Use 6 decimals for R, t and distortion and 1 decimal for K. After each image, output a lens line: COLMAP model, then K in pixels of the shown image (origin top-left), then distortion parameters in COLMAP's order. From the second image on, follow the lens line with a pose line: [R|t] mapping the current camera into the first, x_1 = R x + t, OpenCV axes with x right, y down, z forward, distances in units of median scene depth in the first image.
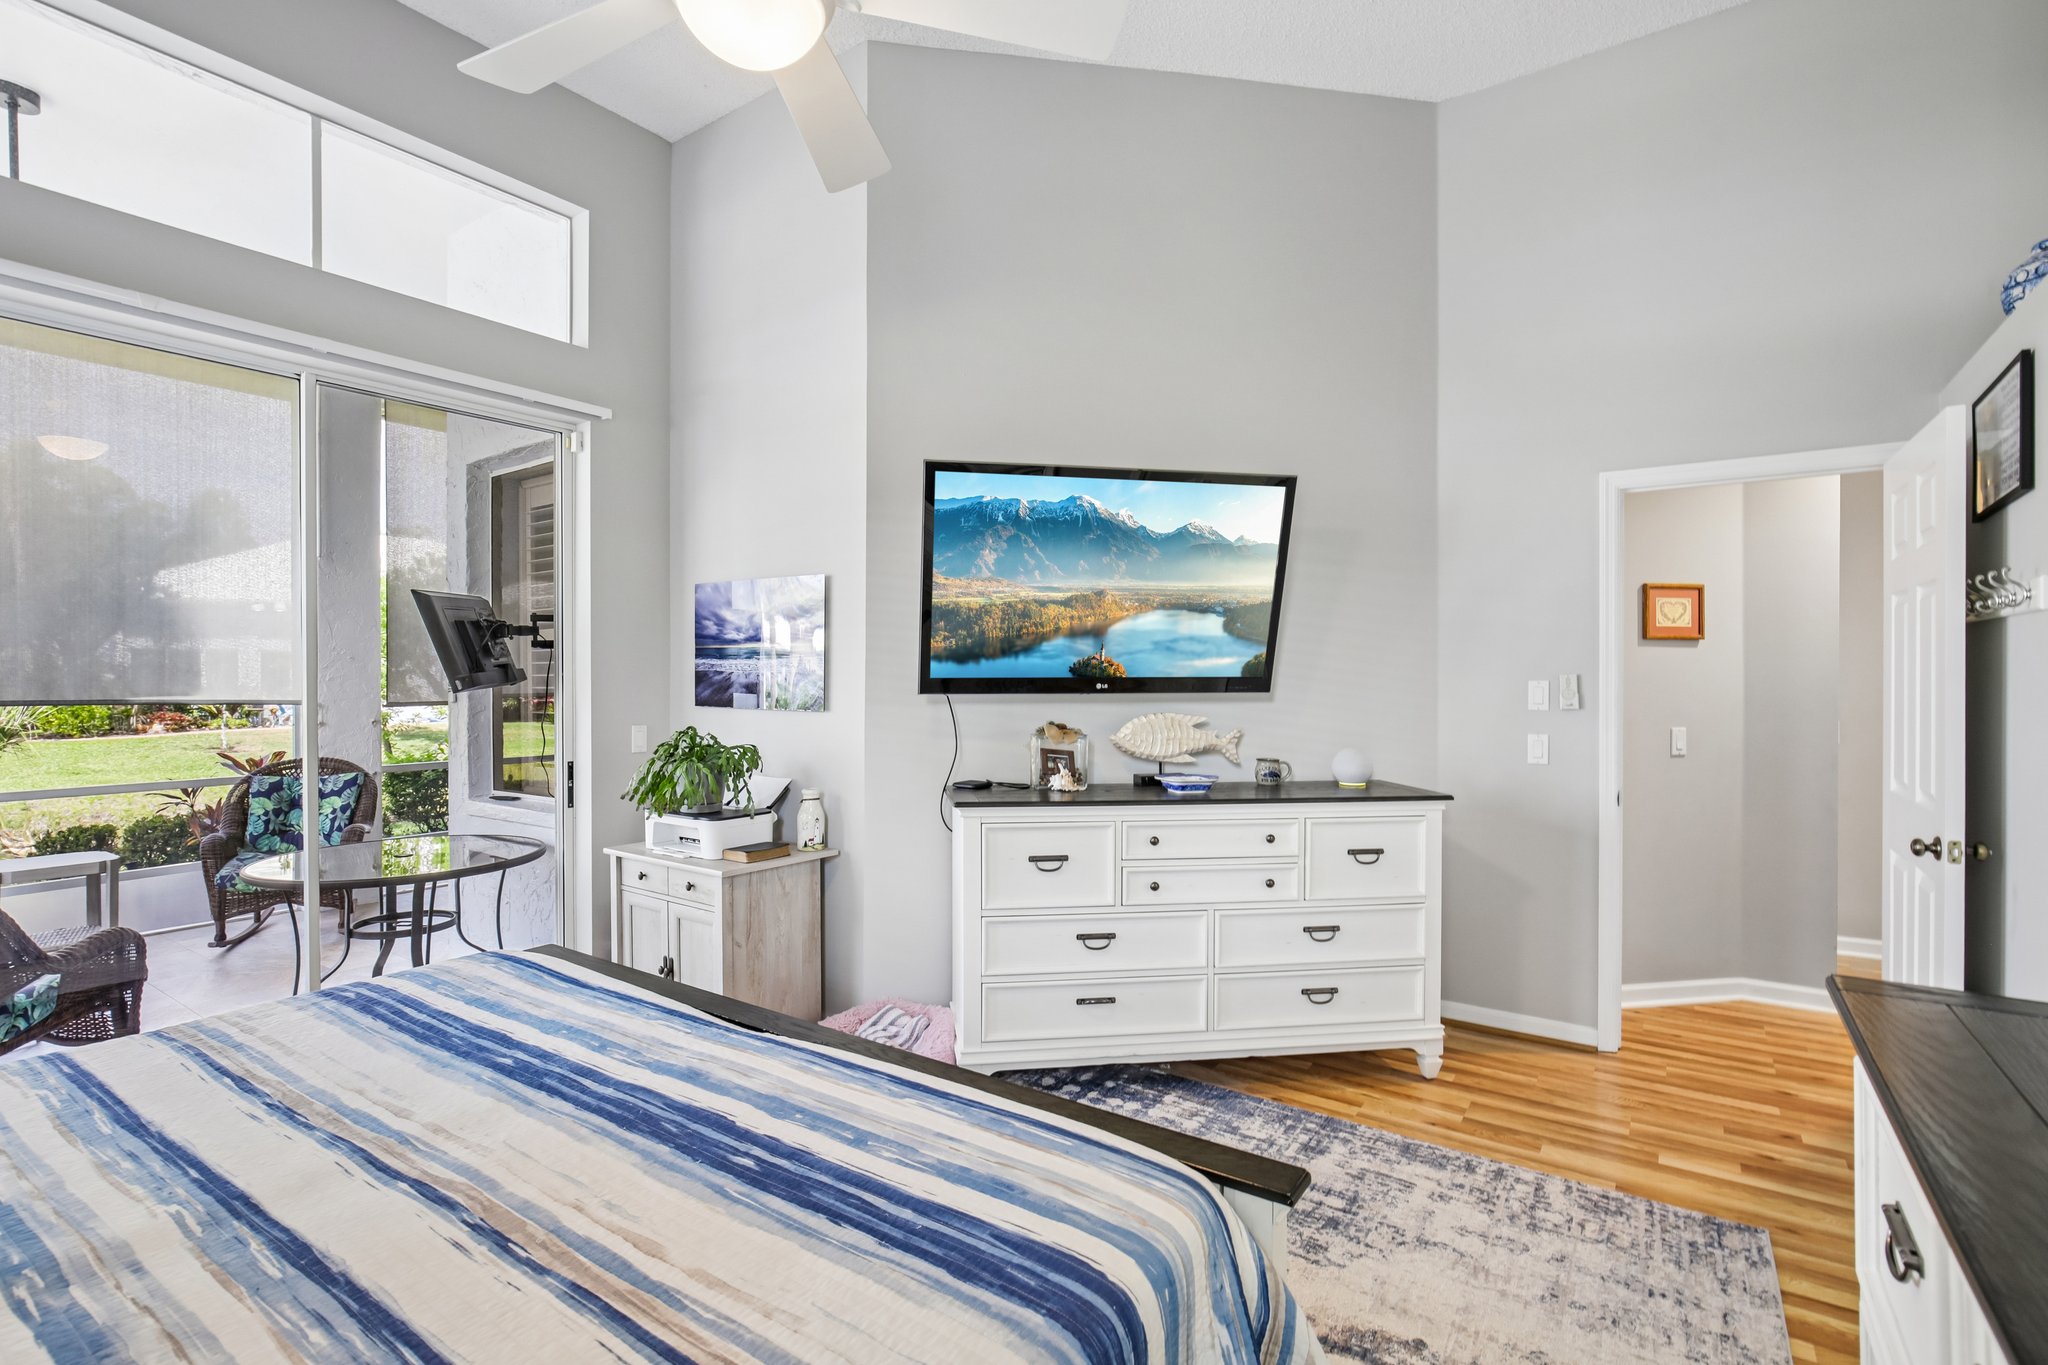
lens RADIAL K [[926.9, 0, 1017.8], [0, 926.9, 691.1], [0, 0, 1]] dist [-0.018378, 0.005749]
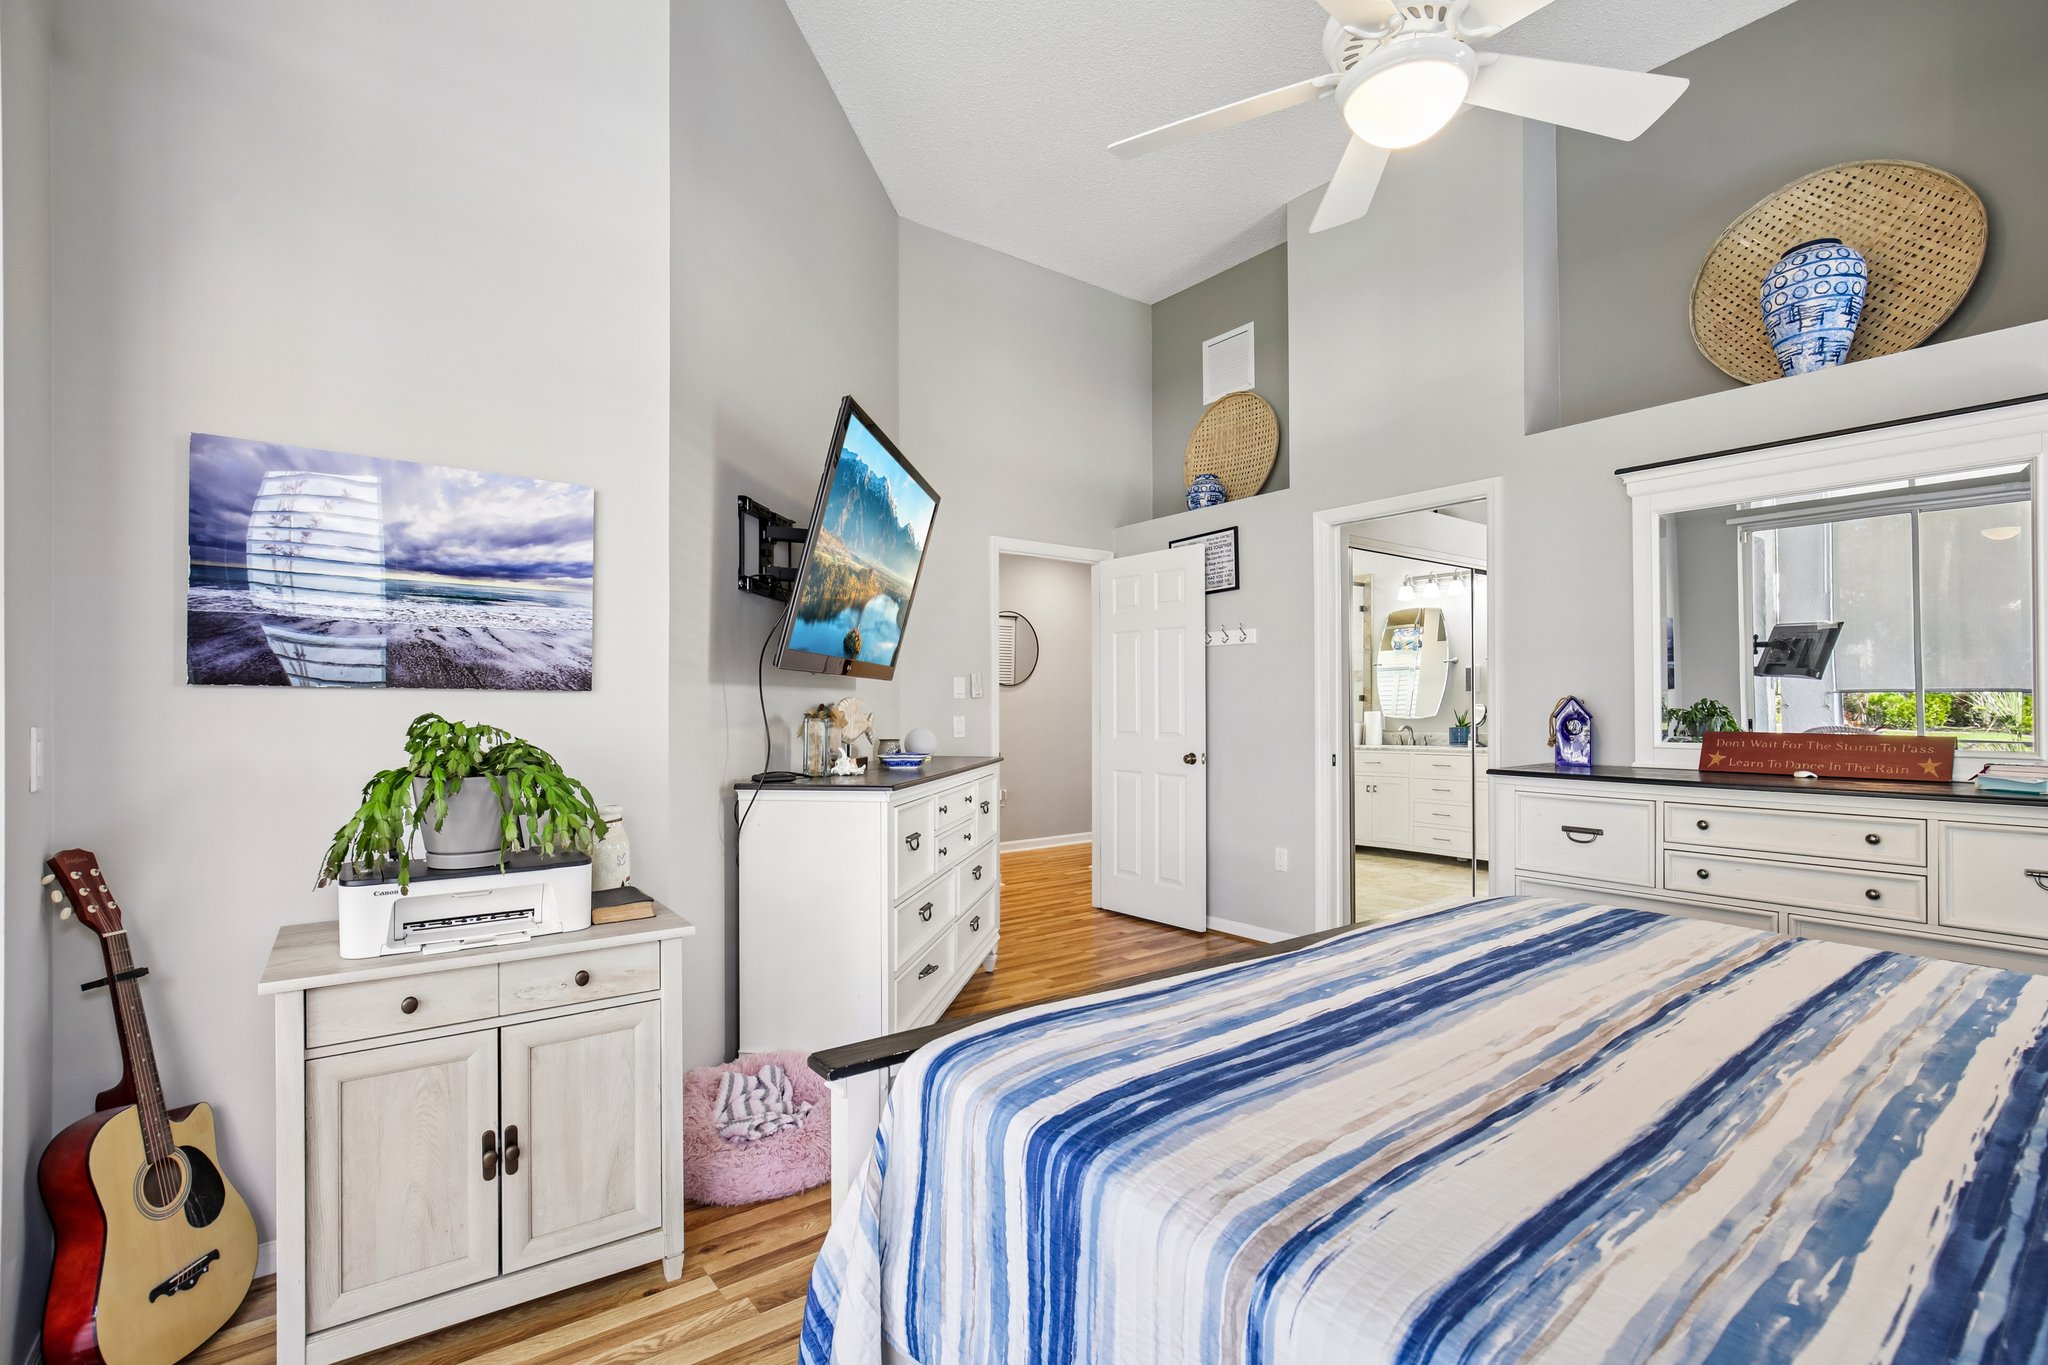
lens RADIAL K [[926.3, 0, 1001.7], [0, 926.3, 702.6], [0, 0, 1]] dist [-0.003406, 0.000881]
pose [[0.330580, 0.002400, 0.943775, -1.426646], [0.010450, 0.999926, -0.006203, 0.071248], [-0.943720, 0.011913, 0.330531, 0.945189]]
